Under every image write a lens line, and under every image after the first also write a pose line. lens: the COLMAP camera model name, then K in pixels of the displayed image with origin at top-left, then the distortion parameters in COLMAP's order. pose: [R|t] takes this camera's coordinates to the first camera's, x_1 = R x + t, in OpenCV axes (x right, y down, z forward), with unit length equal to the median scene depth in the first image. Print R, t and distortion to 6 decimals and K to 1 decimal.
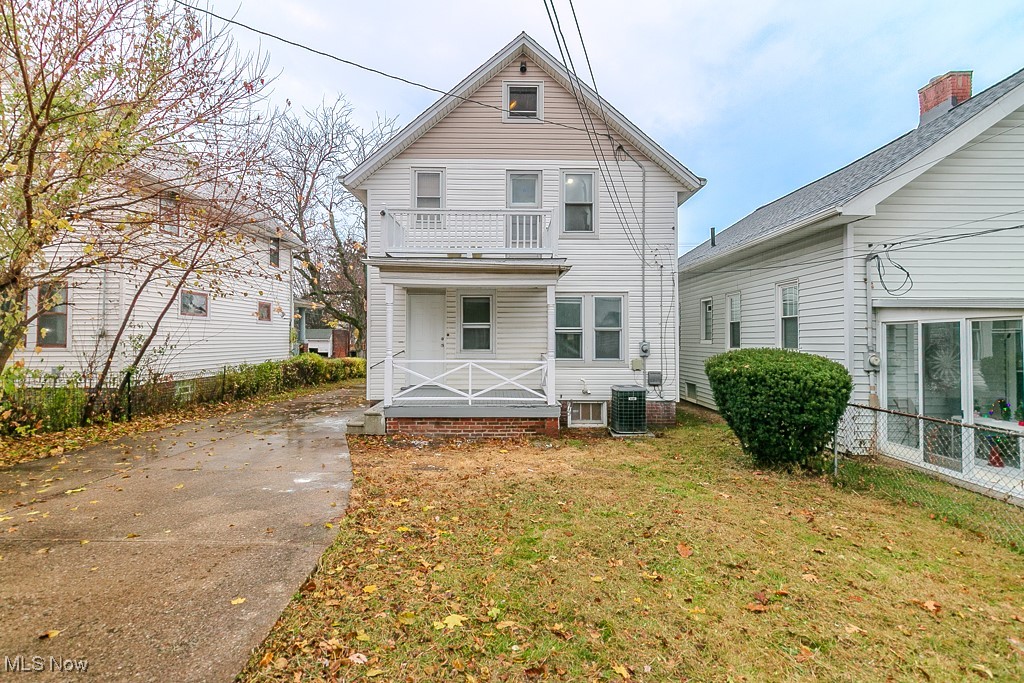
lens RADIAL K [[471.6, 0, 510.9], [0, 471.6, 333.2], [0, 0, 1]] dist [0.000610, -0.000321]
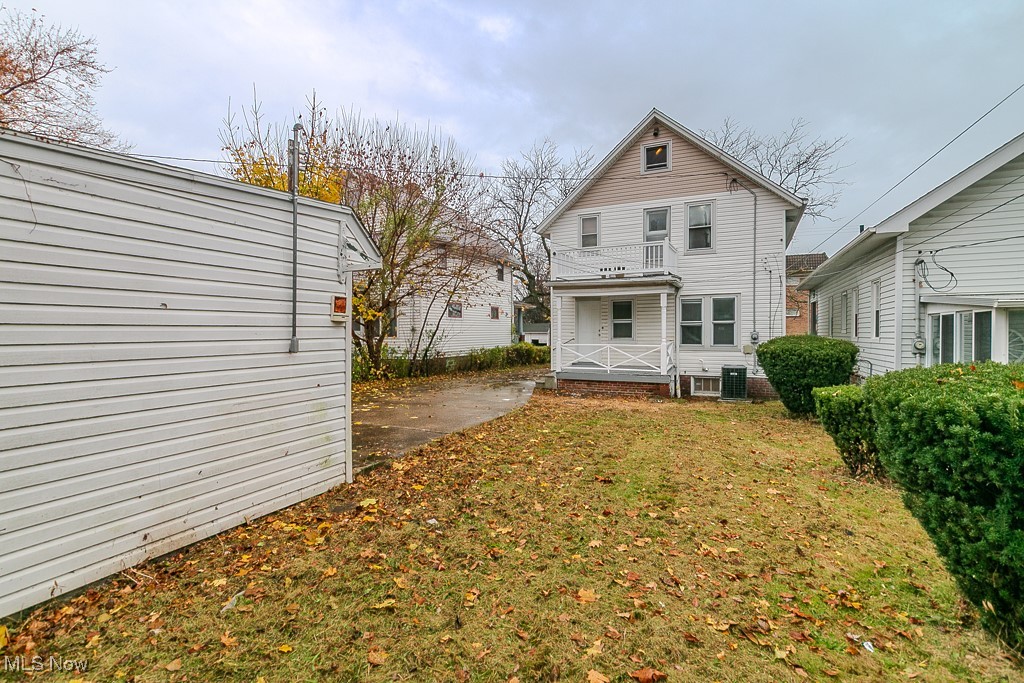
lens RADIAL K [[471.6, 0, 510.9], [0, 471.6, 333.2], [0, 0, 1]] dist [0.000610, -0.000321]
pose [[0.896408, -0.005524, -0.443195, 0.258114], [0.012607, 0.999836, 0.013035, -0.002342], [0.443050, -0.017272, 0.896330, -0.436421]]
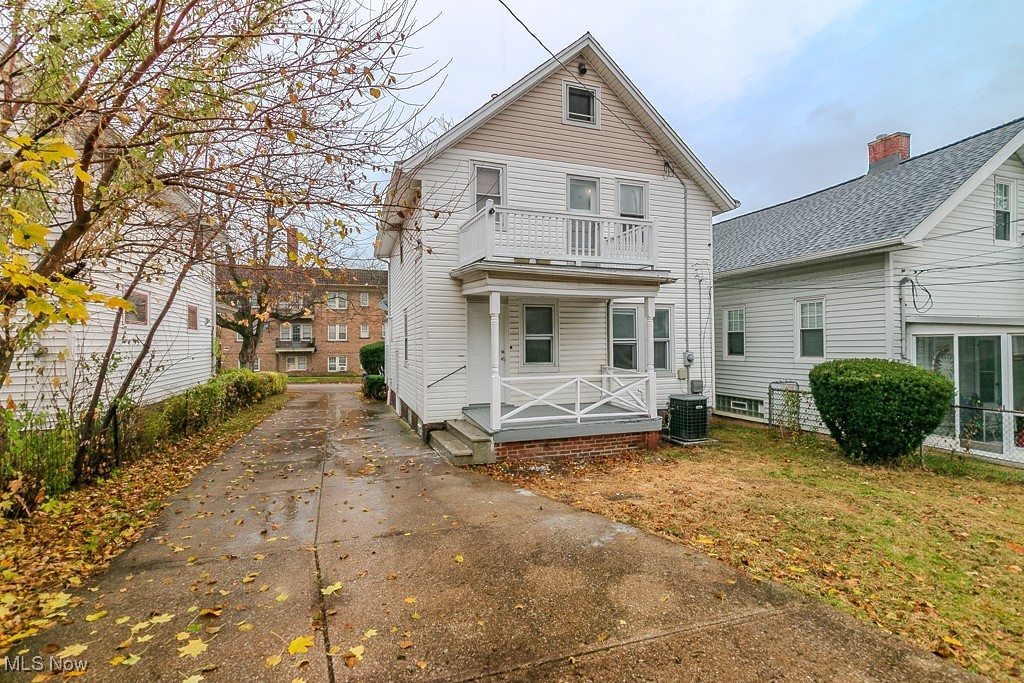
lens RADIAL K [[474.8, 0, 512.0], [0, 474.8, 341.5], [0, 0, 1]] dist [-0.002462, -0.000291]
pose [[0.949222, -0.007452, 0.314519, -0.421742], [0.005132, 0.999953, 0.008204, -0.015522], [-0.314565, -0.006173, 0.949216, 0.122301]]
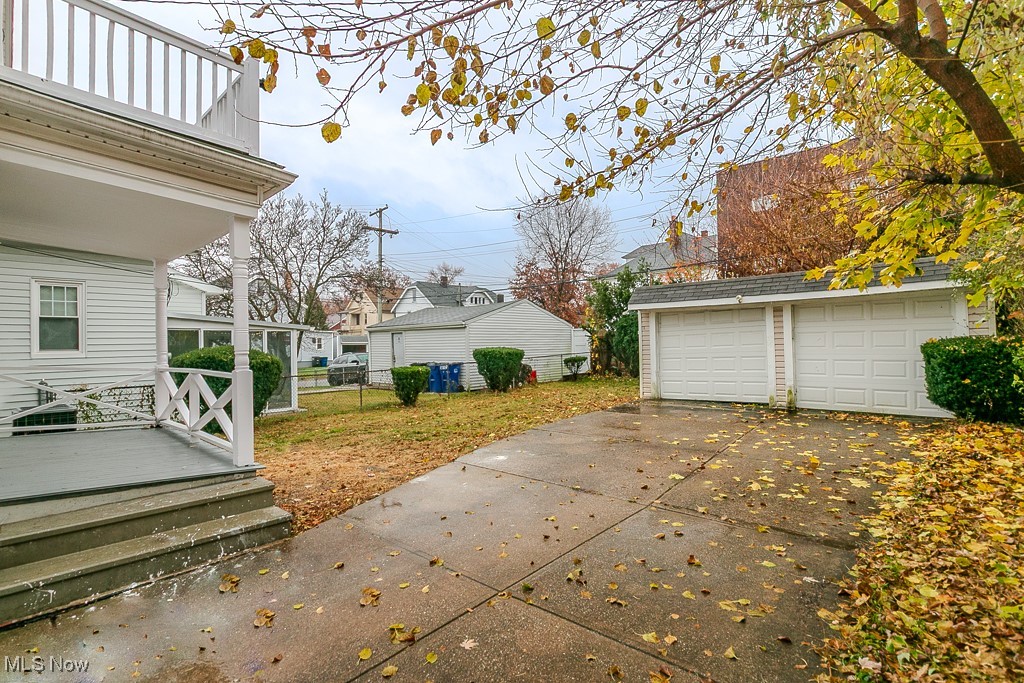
lens RADIAL K [[474.8, 0, 512.0], [0, 474.8, 341.5], [0, 0, 1]] dist [-0.002462, -0.000291]
pose [[-0.708703, 0.011352, 0.705416, -0.664401], [-0.000910, 0.999855, -0.017005, 0.026797], [-0.705506, -0.012693, -0.708590, 0.943509]]
